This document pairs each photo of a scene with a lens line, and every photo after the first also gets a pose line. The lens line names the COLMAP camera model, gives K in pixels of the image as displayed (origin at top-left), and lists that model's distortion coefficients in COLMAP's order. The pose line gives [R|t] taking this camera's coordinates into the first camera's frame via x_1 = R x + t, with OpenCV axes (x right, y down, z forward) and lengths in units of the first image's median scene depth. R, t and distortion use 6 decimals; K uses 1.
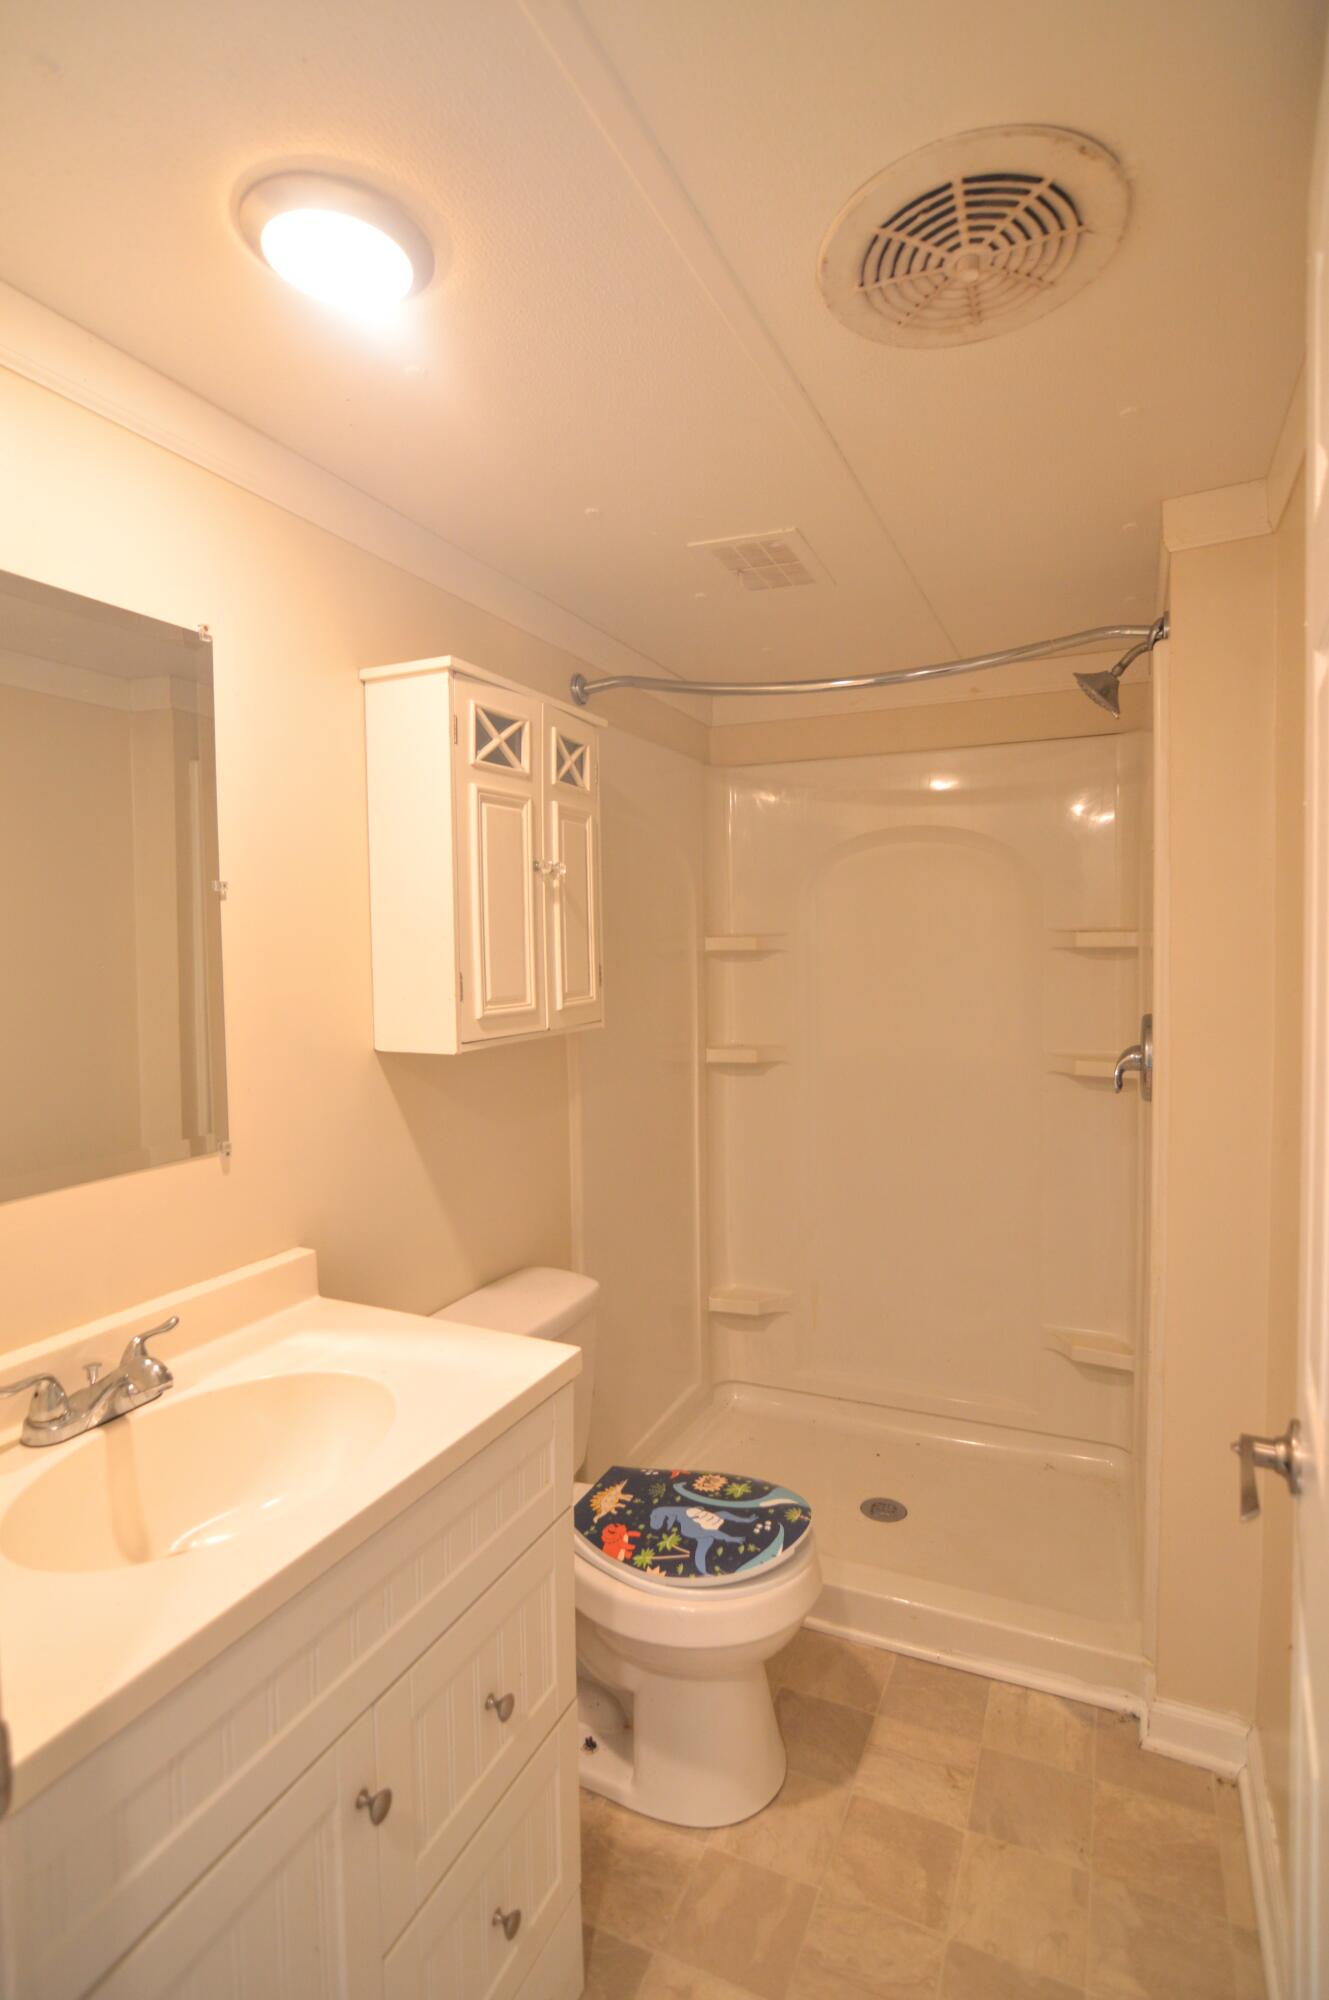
lens RADIAL K [[999.7, 0, 667.4], [0, 999.7, 994.8], [0, 0, 1]] dist [-0.032494, 0.010189]
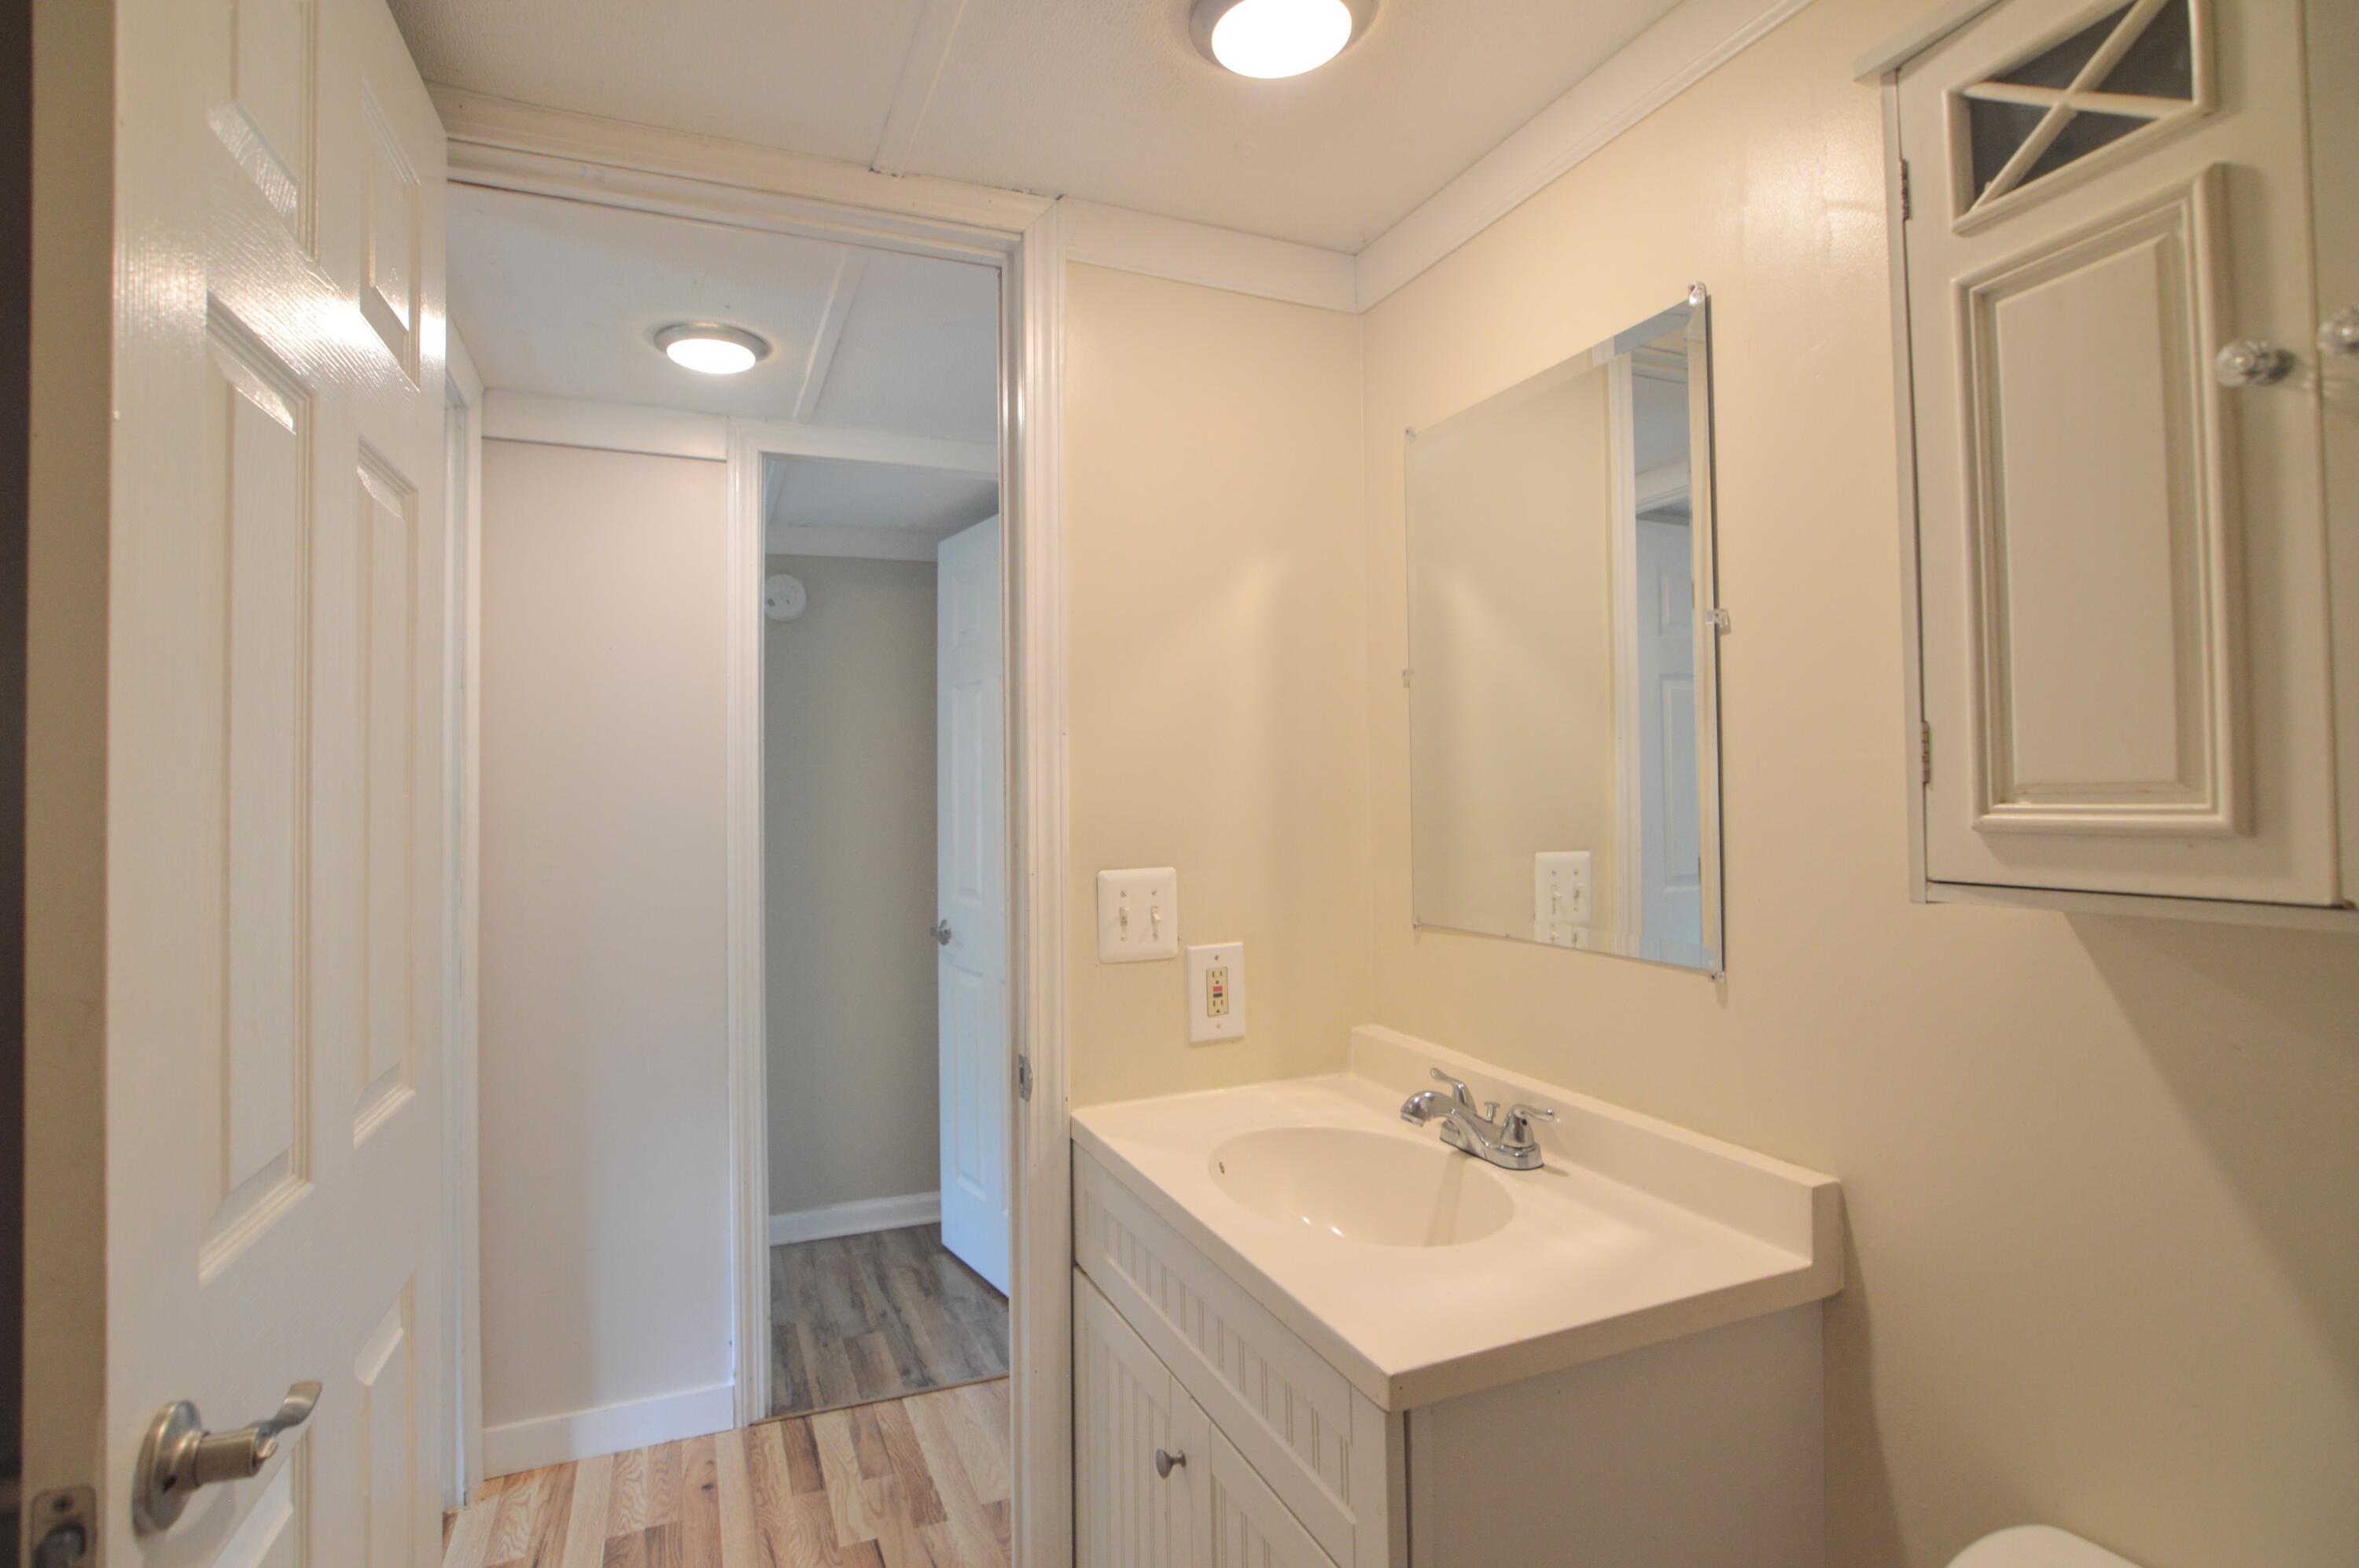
lens RADIAL K [[1179.2, 0, 1166.1], [0, 1179.2, 769.3], [0, 0, 1]] dist [-0.032494, 0.010189]
pose [[-0.678725, 0.008083, -0.734348, 0.443189], [-0.015466, 0.999560, 0.025296, -0.009363], [0.734230, 0.028527, -0.678302, 1.209713]]
